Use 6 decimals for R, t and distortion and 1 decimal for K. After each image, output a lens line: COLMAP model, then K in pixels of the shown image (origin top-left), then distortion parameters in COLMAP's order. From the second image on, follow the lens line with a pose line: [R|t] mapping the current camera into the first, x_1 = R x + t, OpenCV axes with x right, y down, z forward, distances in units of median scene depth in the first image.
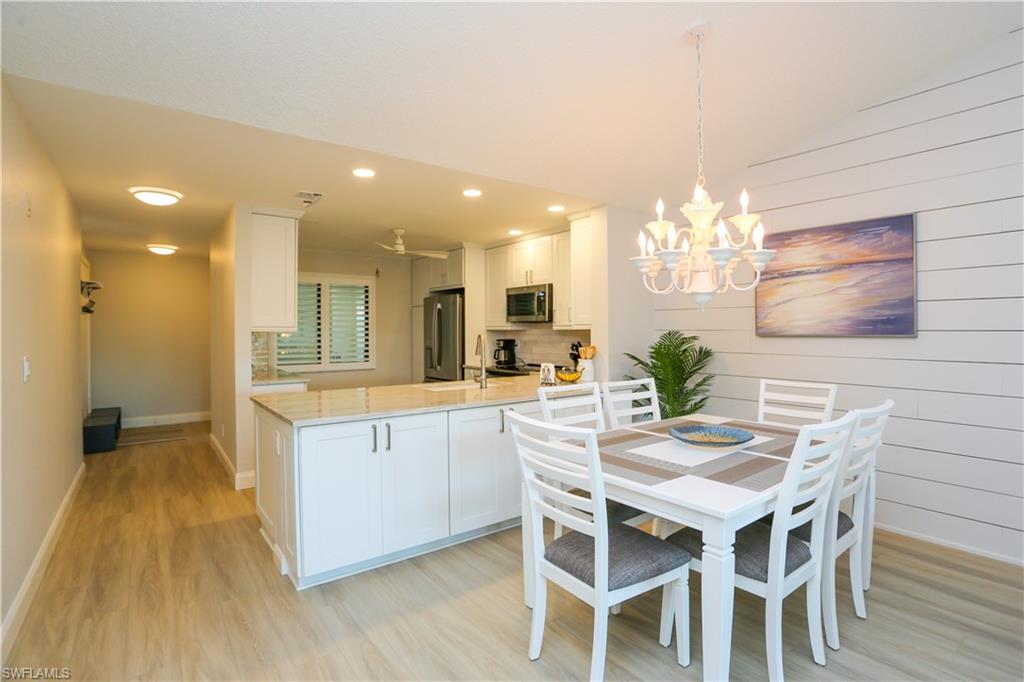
lens RADIAL K [[493.2, 0, 509.1], [0, 493.2, 332.5], [0, 0, 1]] dist [-0.057381, 0.021878]
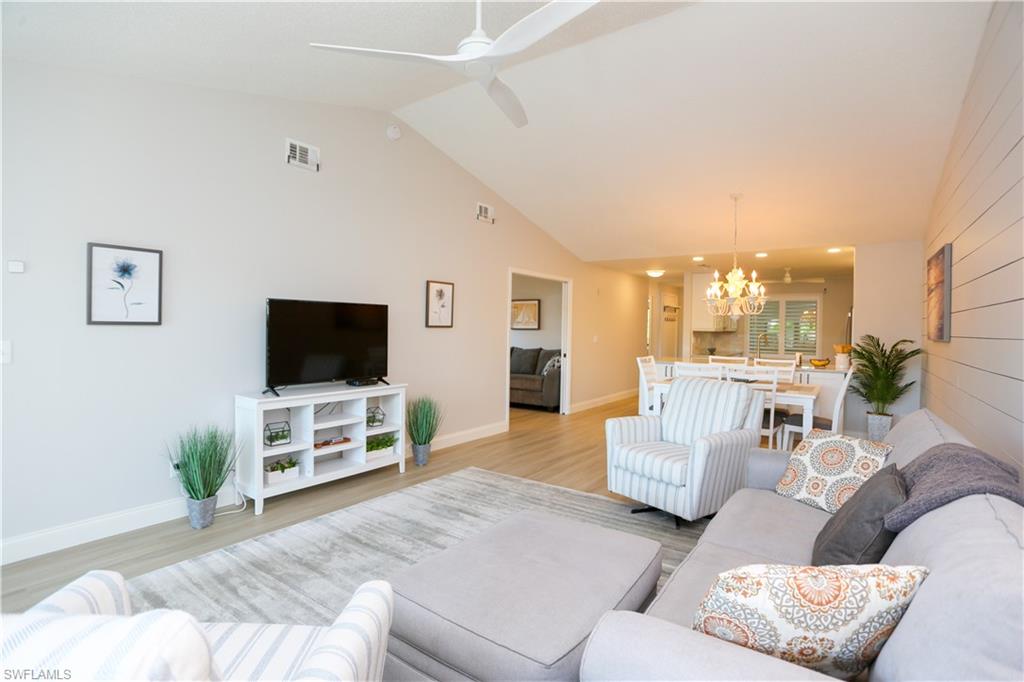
lens RADIAL K [[493.2, 0, 513.7], [0, 493.2, 337.1], [0, 0, 1]] dist [-0.057381, 0.021878]
pose [[0.301436, 0.028803, -0.953051, 0.966048], [-0.025600, 0.999428, 0.022108, -0.001084], [0.953143, 0.017734, 0.302001, -0.277591]]
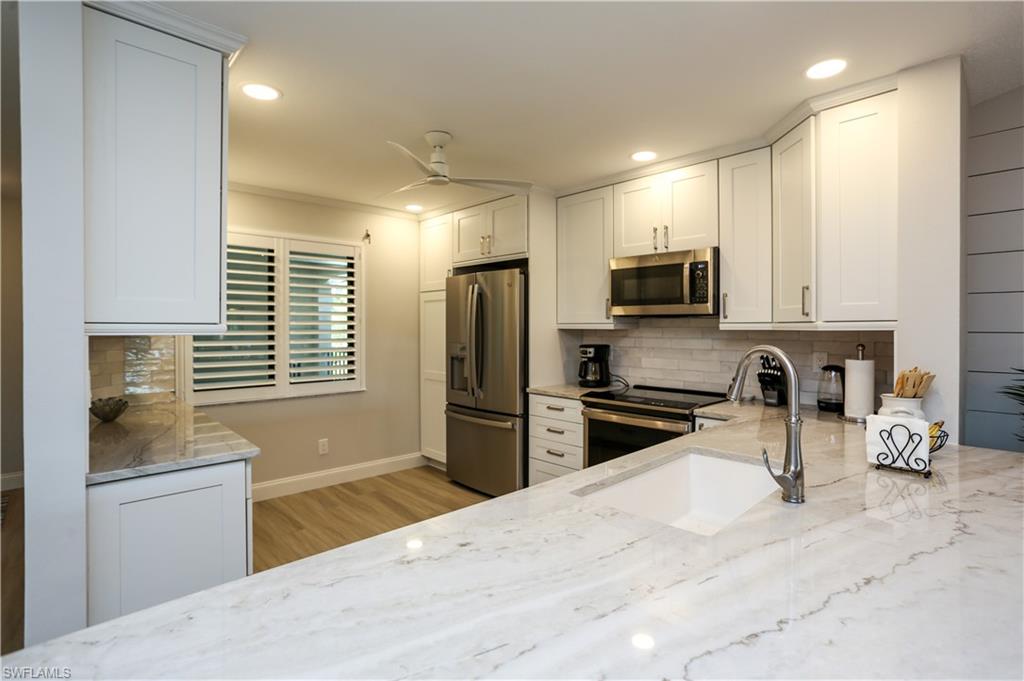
lens RADIAL K [[493.2, 0, 505.8], [0, 493.2, 326.8], [0, 0, 1]] dist [-0.057381, 0.021878]
pose [[0.995229, 0.002852, 0.097522, -0.203744], [-0.002385, 0.999985, -0.004906, -0.005861], [-0.097535, 0.004650, 0.995221, 0.478207]]
